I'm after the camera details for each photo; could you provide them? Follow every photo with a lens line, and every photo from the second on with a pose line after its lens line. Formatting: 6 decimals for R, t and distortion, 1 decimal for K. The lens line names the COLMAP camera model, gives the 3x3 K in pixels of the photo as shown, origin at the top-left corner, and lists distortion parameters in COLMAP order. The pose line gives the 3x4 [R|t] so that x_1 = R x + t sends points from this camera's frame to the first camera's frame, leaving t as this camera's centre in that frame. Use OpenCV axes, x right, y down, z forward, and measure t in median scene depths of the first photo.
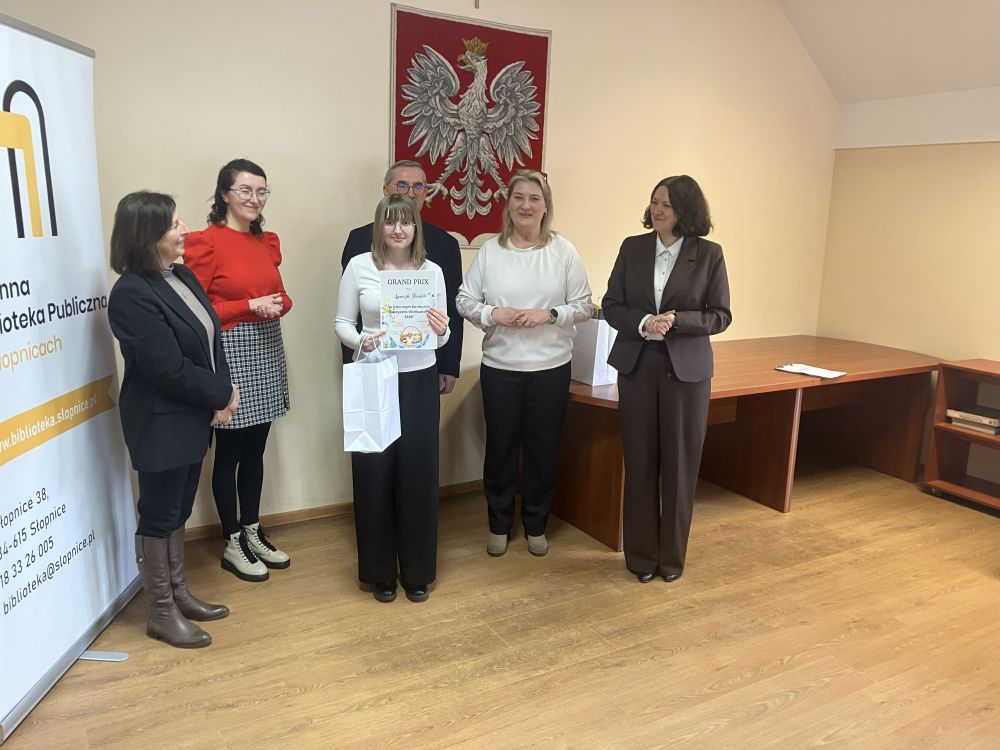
lens RADIAL K [[830.9, 0, 504.0], [0, 830.9, 368.5], [0, 0, 1]] dist [0.033167, -0.031009]
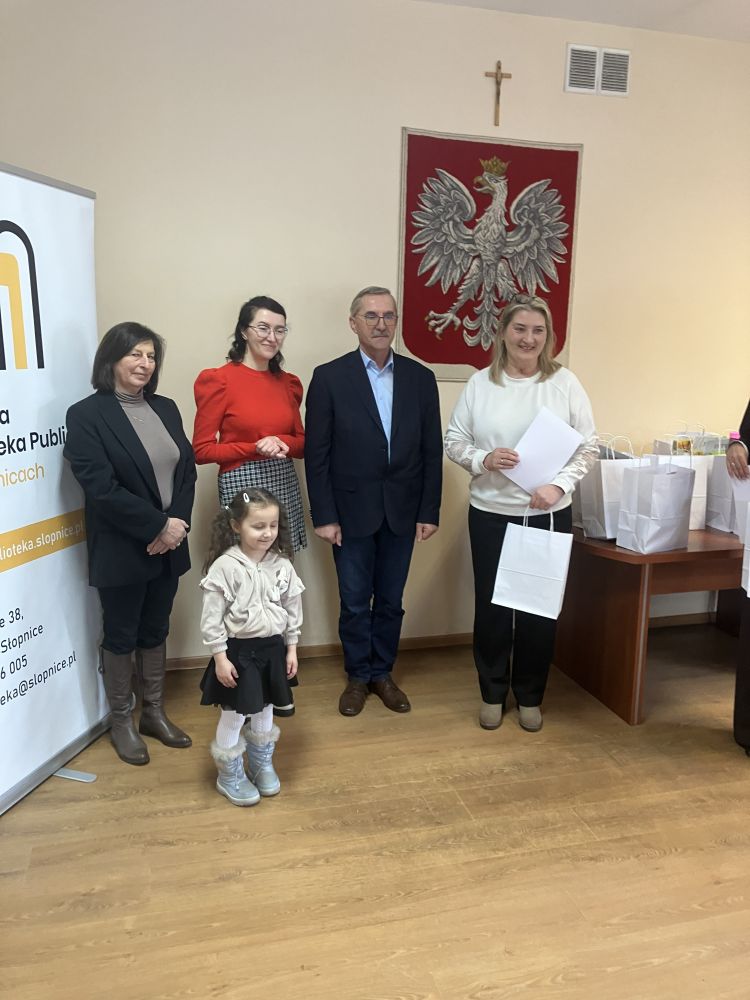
lens RADIAL K [[830.9, 0, 375.1], [0, 830.9, 492.9], [0, 0, 1]] dist [0.033167, -0.031009]
pose [[0.962974, 0.030793, -0.267828, 0.117434], [-0.035875, 0.999257, -0.014100, -0.002088], [0.267195, 0.023186, 0.963363, 0.082884]]
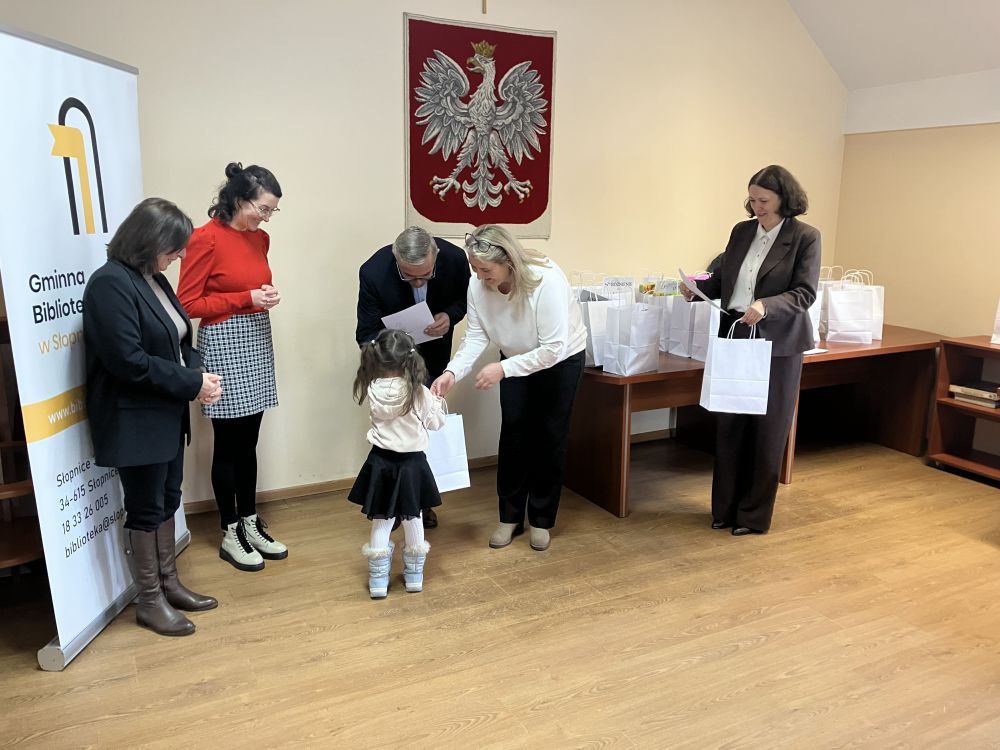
lens RADIAL K [[830.9, 0, 495.6], [0, 830.9, 371.1], [0, 0, 1]] dist [0.033167, -0.031009]
pose [[0.997557, -0.011550, -0.068896, 0.059340], [0.012232, 0.999880, 0.009481, 0.021155], [0.068779, -0.010301, 0.997579, -0.087201]]
